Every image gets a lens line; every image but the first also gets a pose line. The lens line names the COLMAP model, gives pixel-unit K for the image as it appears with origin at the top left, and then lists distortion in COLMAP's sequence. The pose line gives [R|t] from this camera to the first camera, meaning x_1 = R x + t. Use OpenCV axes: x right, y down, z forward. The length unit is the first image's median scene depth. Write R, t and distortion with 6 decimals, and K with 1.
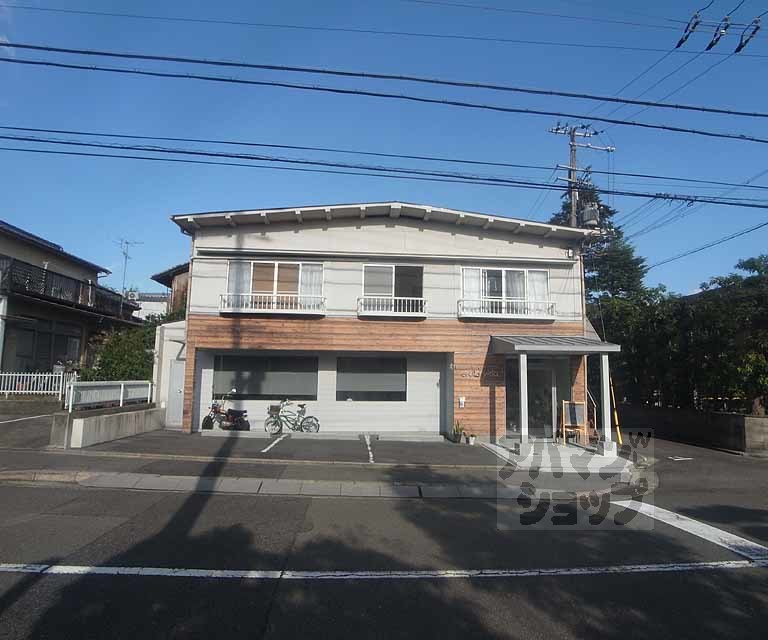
lens RADIAL K [[476.6, 0, 384.0], [0, 476.6, 320.0], [0, 0, 1]] dist [-0.048865, 0.001740]
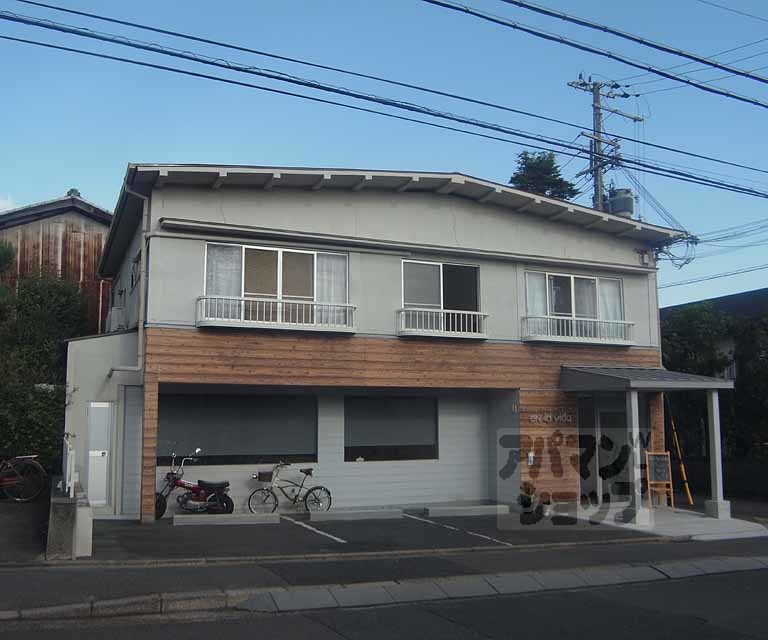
lens RADIAL K [[739.2, 0, 383.8], [0, 739.2, 342.1], [0, 0, 1]] dist [-0.050105, -0.004705]
pose [[0.948196, 0.019195, 0.317106, -0.398509], [-0.023981, 0.999650, 0.011198, -0.010484], [-0.316780, -0.018223, 0.948324, 0.007332]]
